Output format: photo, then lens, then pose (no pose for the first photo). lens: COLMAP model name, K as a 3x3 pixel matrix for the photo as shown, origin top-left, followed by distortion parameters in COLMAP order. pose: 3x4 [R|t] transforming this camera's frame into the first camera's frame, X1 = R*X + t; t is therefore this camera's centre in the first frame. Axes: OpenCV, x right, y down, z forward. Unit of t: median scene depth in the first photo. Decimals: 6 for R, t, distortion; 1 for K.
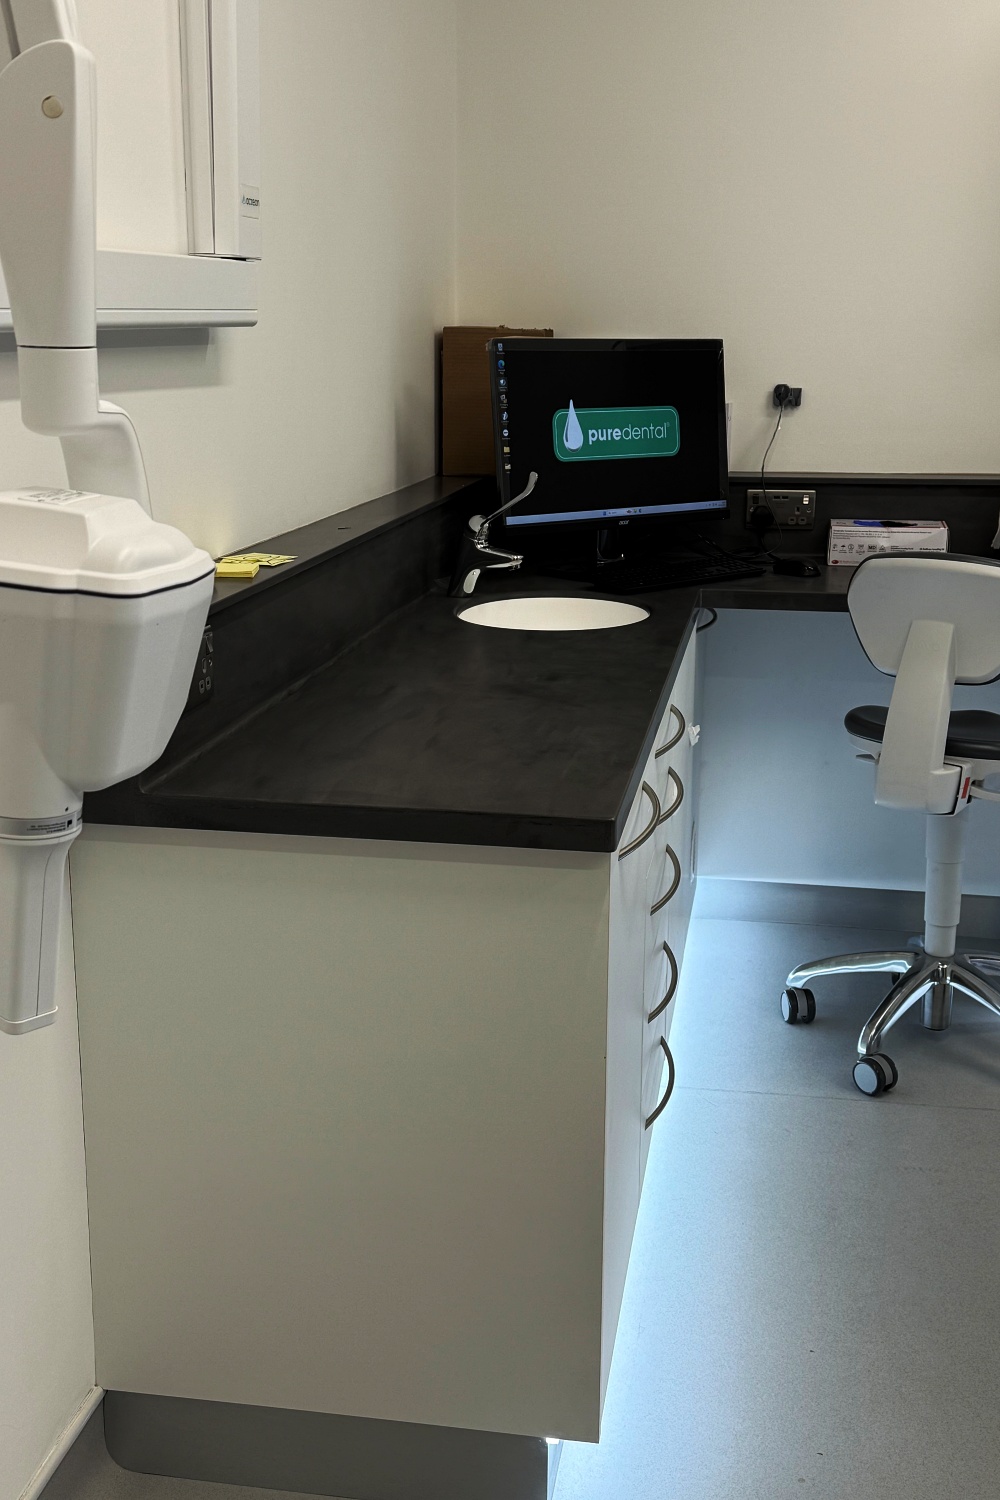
lens RADIAL K [[1668.6, 0, 500.0], [0, 1668.6, 750.0], [0, 0, 1]] dist [0.129364, -0.018444]
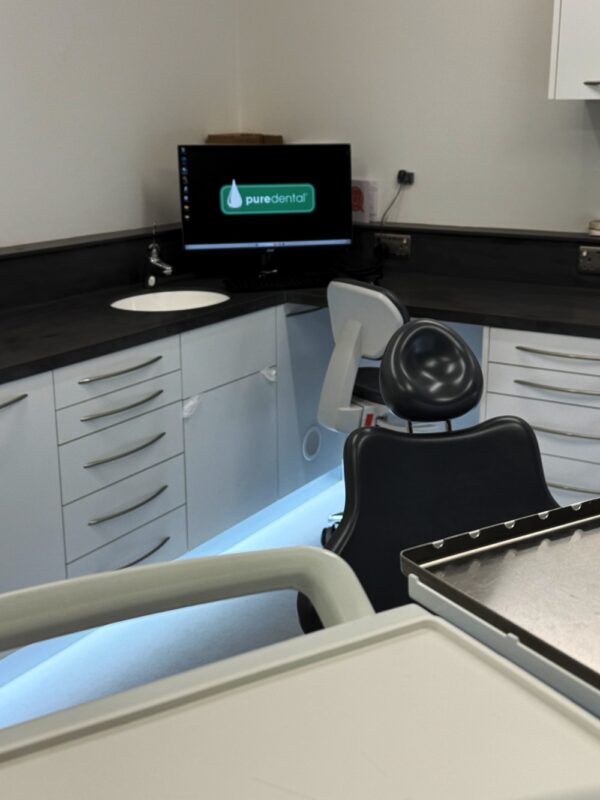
lens RADIAL K [[1004.0, 0, 300.0], [0, 1004.0, 400.0], [0, 0, 1]] dist [0.187707, -0.513044]
pose [[0.922162, 0.099618, -0.373756, 0.508865], [-0.085238, 0.994849, 0.054854, -0.040811], [0.377296, -0.018726, 0.925903, 0.034307]]
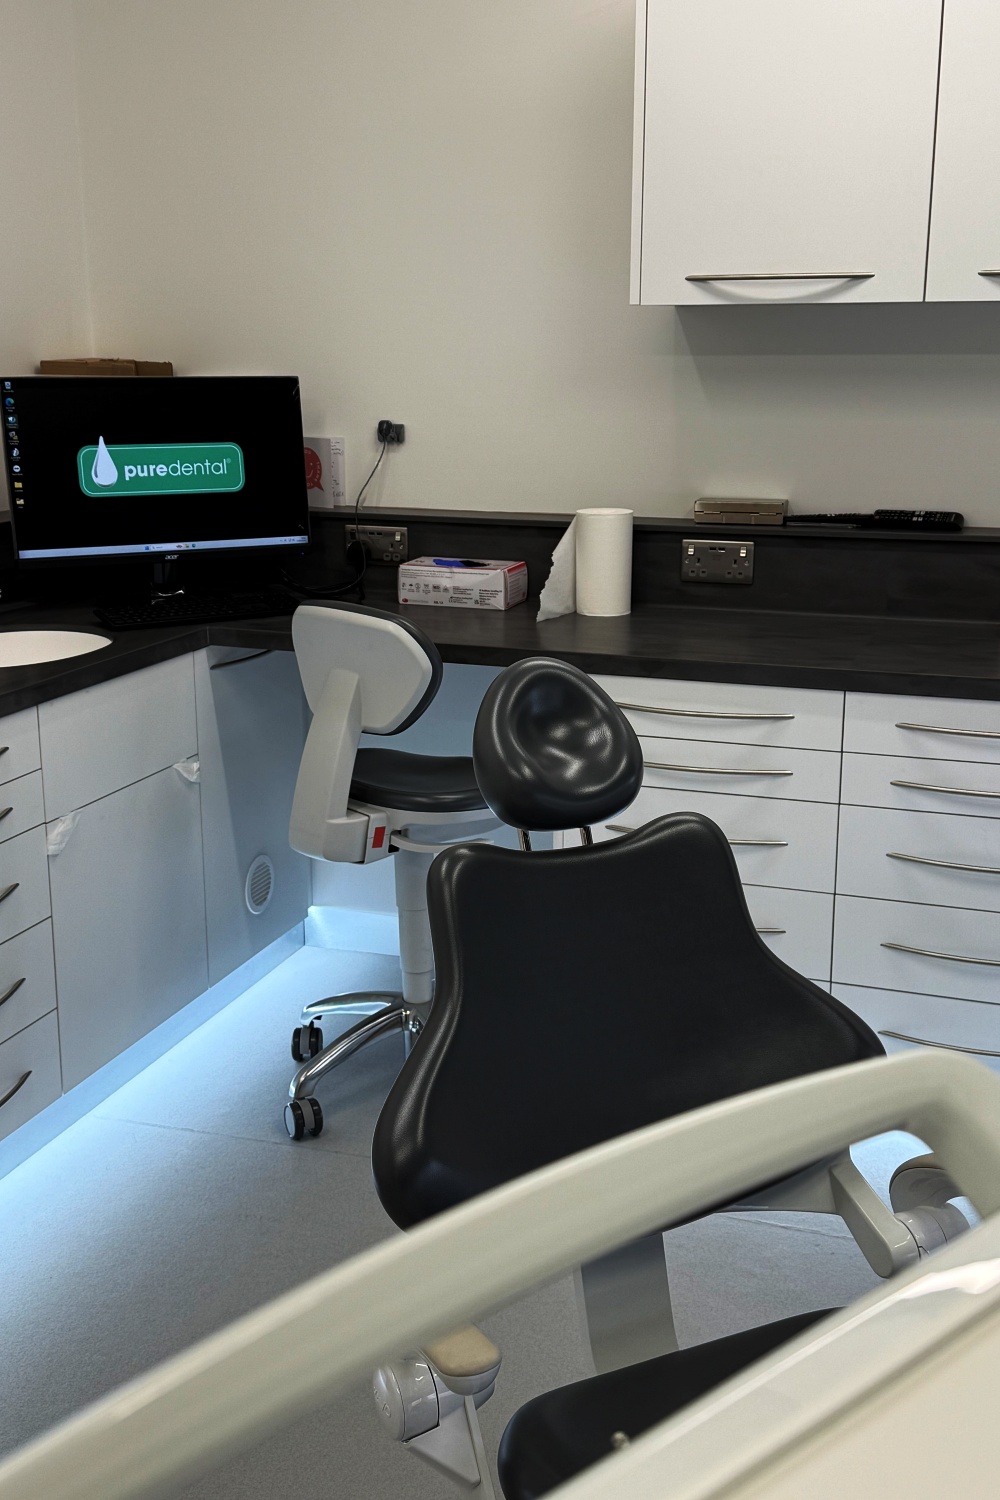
lens RADIAL K [[1668.6, 0, 500.0], [0, 1668.6, 750.0], [0, 0, 1]] dist [0.129364, -0.018444]
pose [[0.984721, 0.037211, -0.170116, 0.444796], [-0.036381, 0.999306, 0.007996, -0.034470], [0.170295, -0.001685, 0.985392, 0.031882]]
